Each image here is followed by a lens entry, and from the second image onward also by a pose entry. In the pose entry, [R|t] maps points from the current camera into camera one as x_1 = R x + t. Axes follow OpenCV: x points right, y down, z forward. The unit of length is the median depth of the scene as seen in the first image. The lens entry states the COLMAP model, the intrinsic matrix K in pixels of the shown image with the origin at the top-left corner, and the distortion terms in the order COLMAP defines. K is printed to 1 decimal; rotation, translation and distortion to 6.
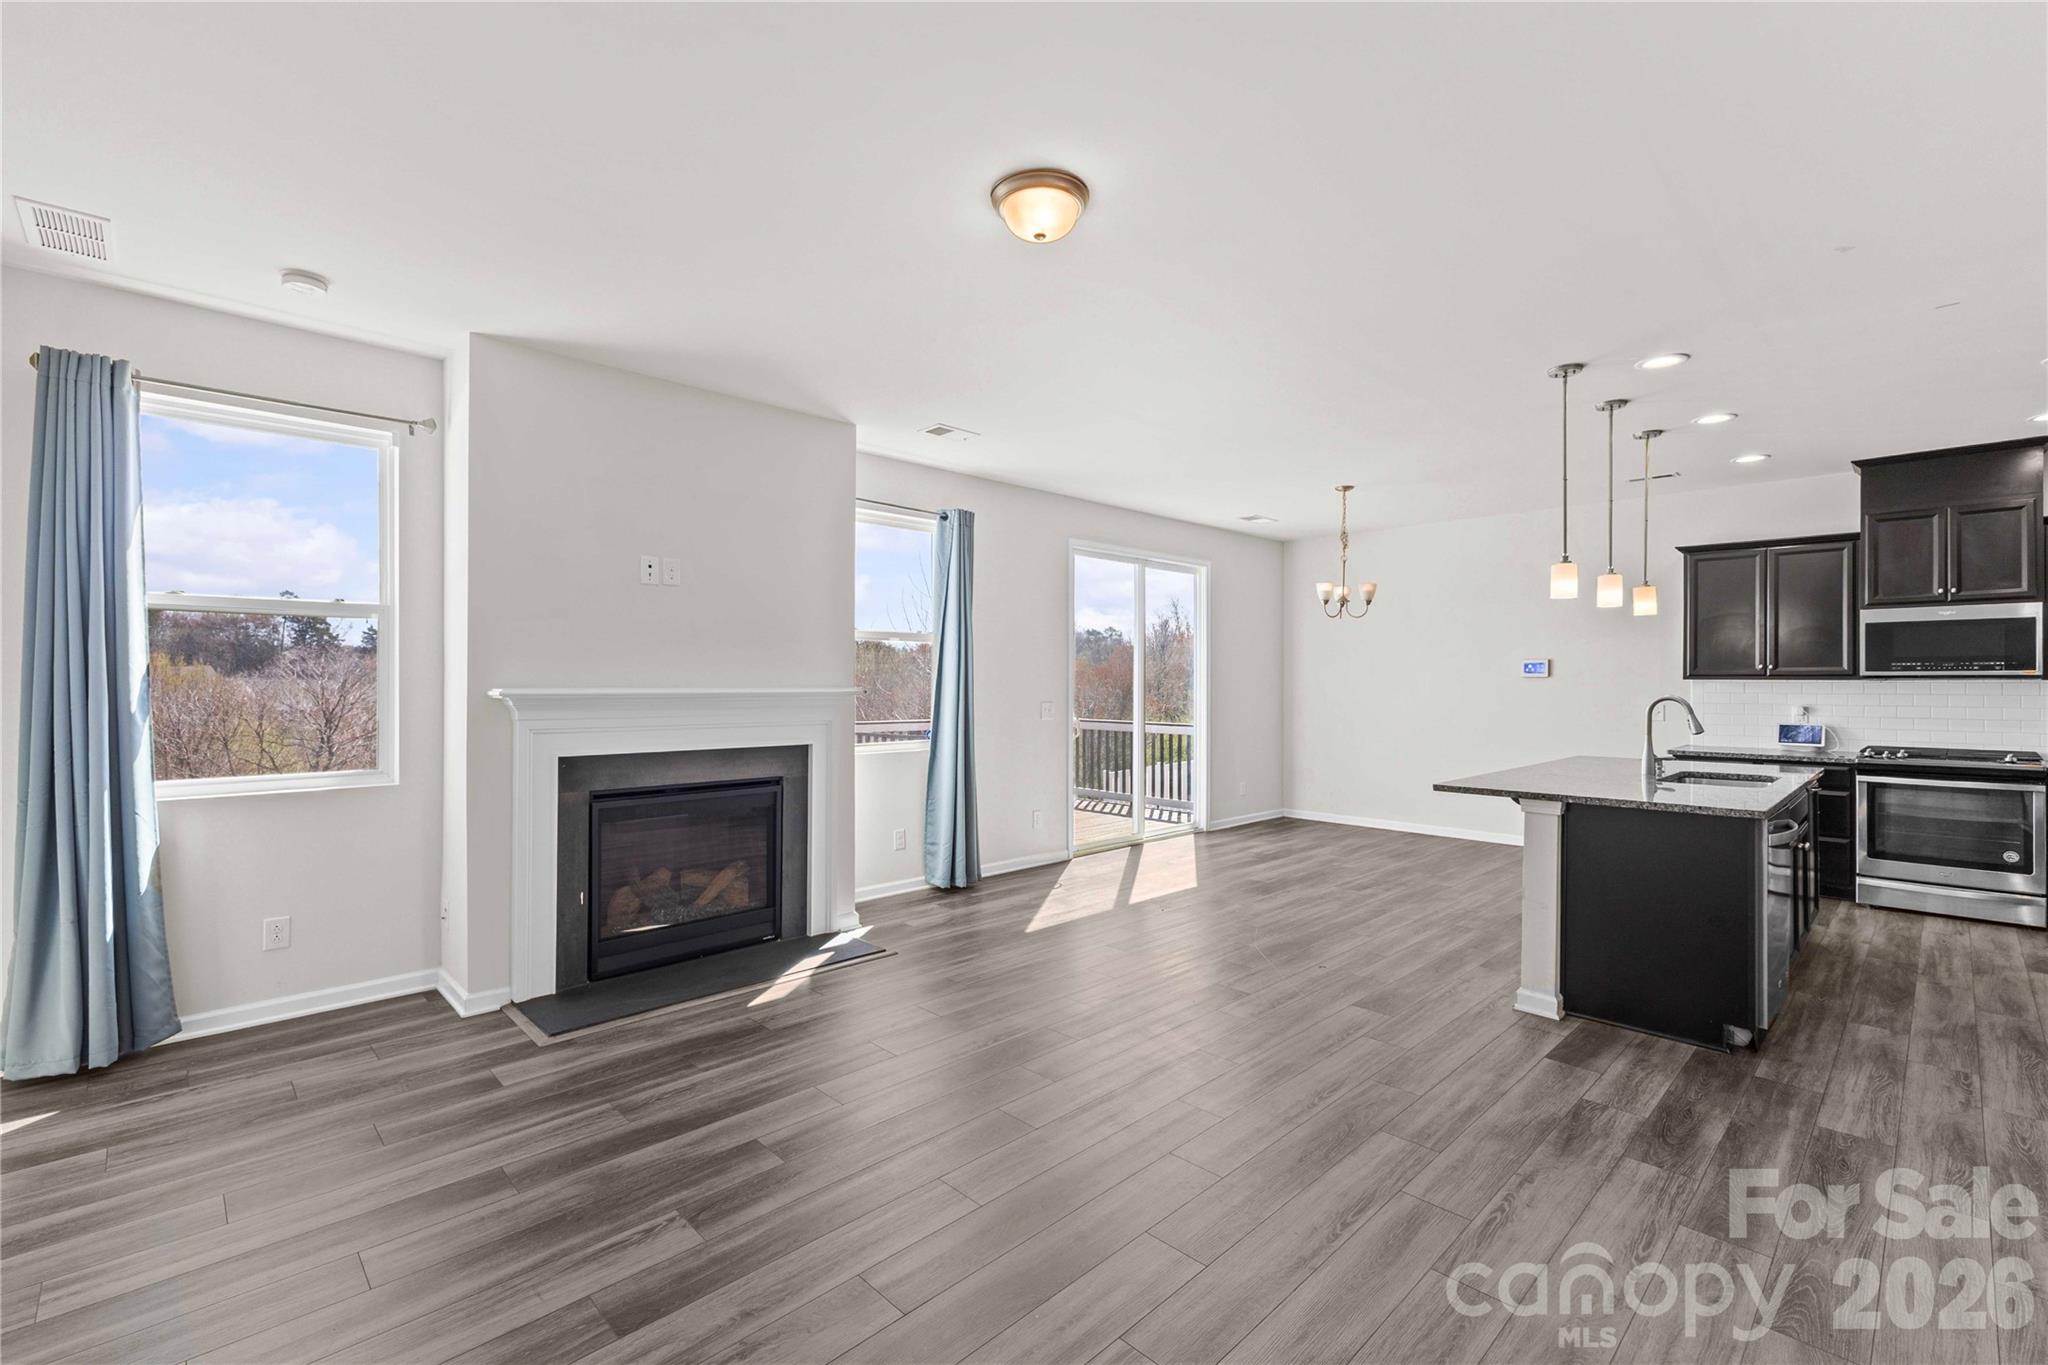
lens RADIAL K [[905.5, 0, 1027.2], [0, 905.5, 683.6], [0, 0, 1]] dist [0.001347, 0.000034]
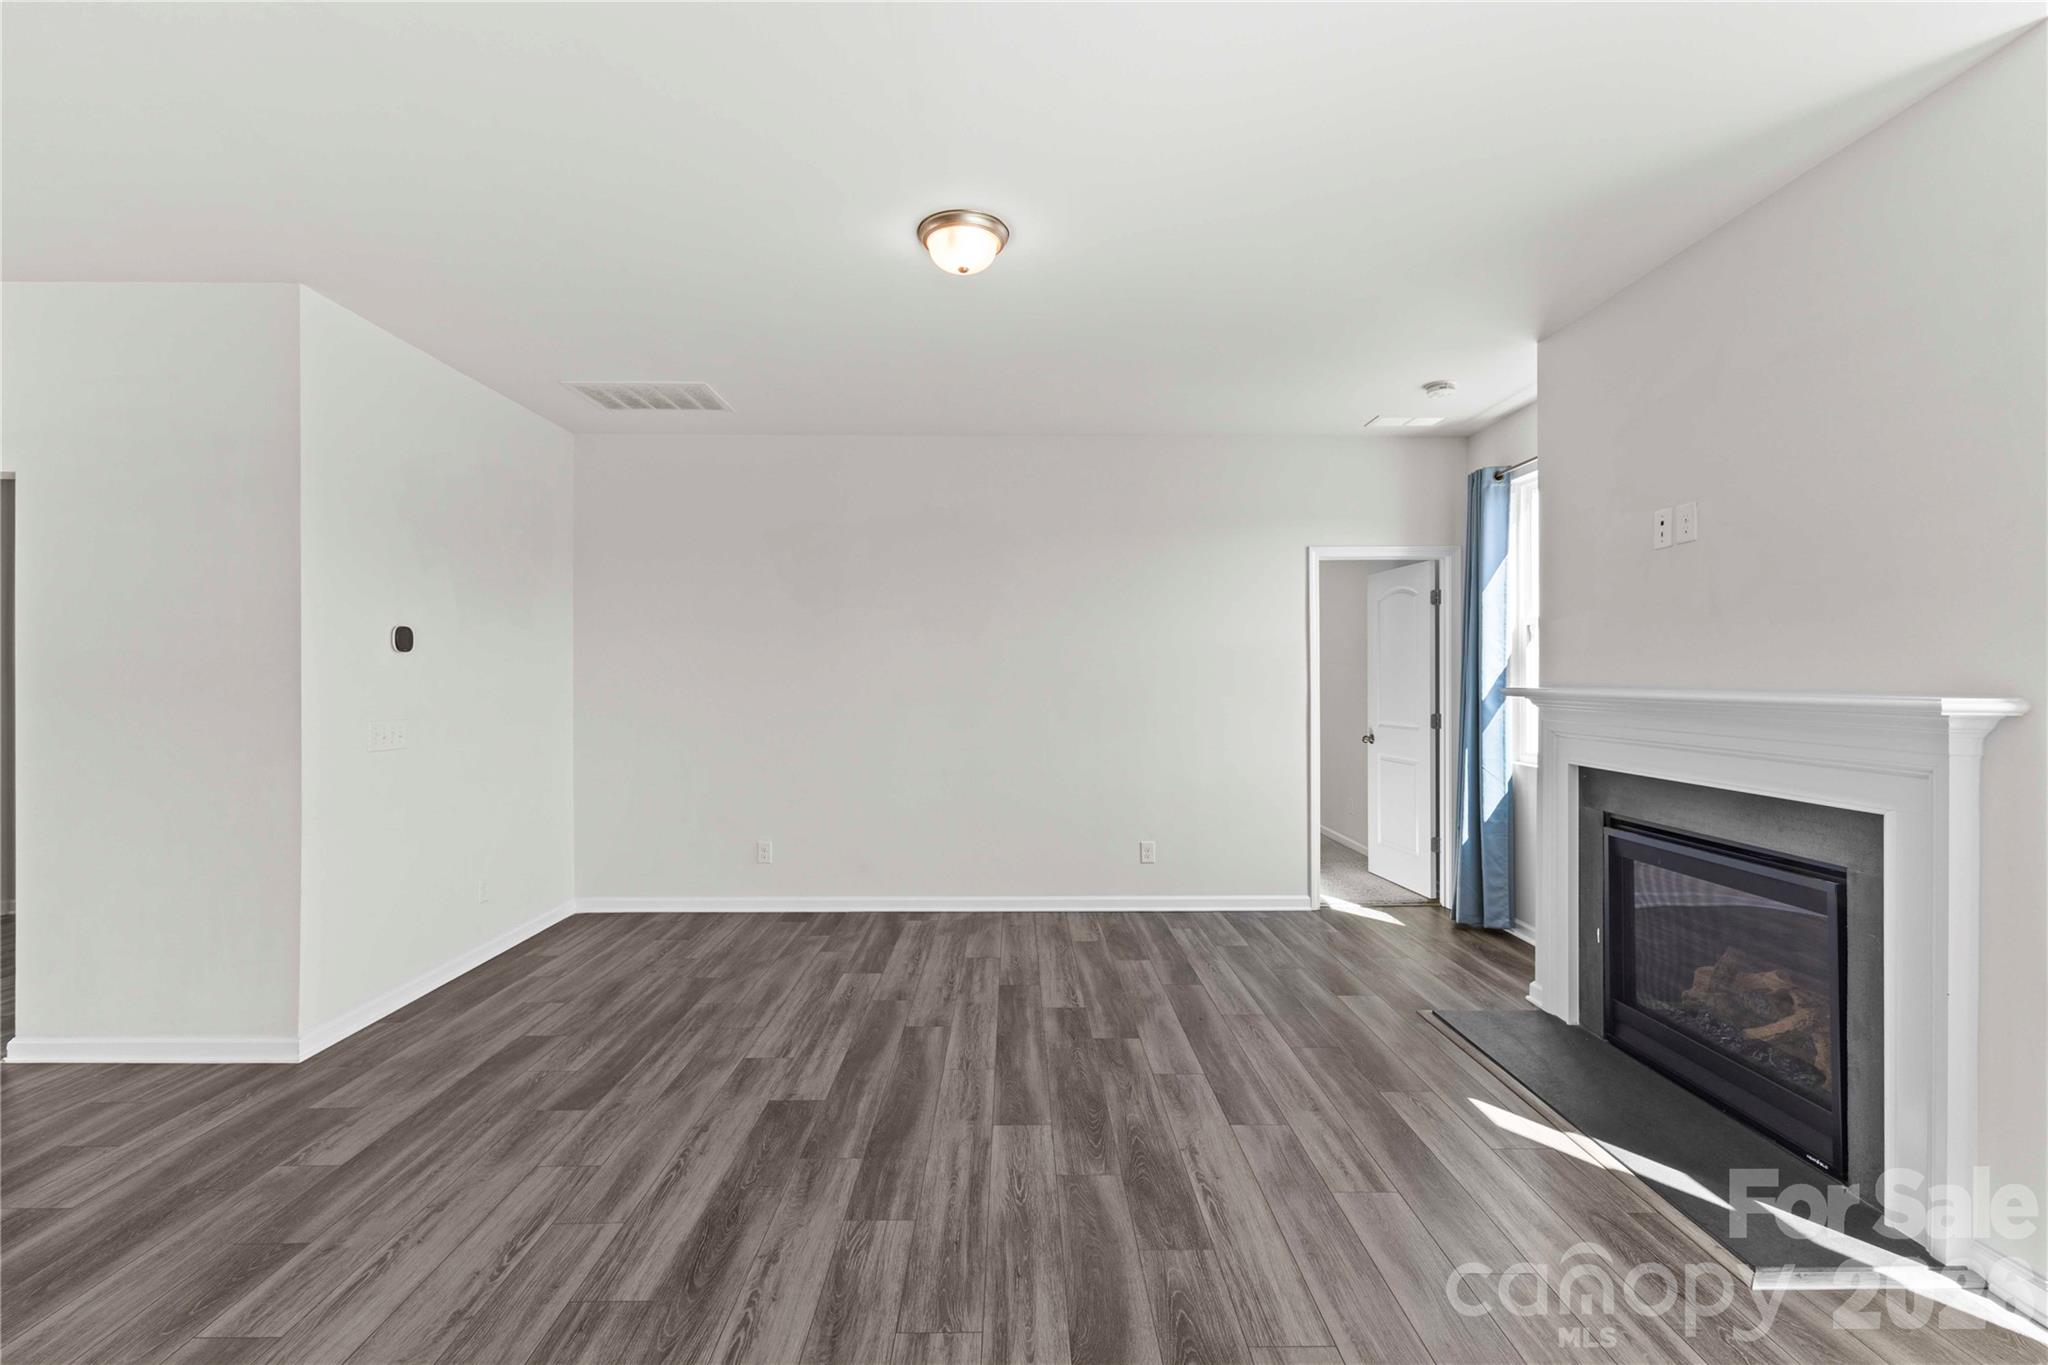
lens RADIAL K [[905.5, 0, 1027.0], [0, 905.5, 677.8], [0, 0, 1]] dist [0.001347, 0.000034]
pose [[-0.701559, -0.002980, -0.712605, 0.492106], [-0.005911, 0.999981, 0.001637, -0.002928], [0.712587, 0.005361, -0.701563, 1.215763]]
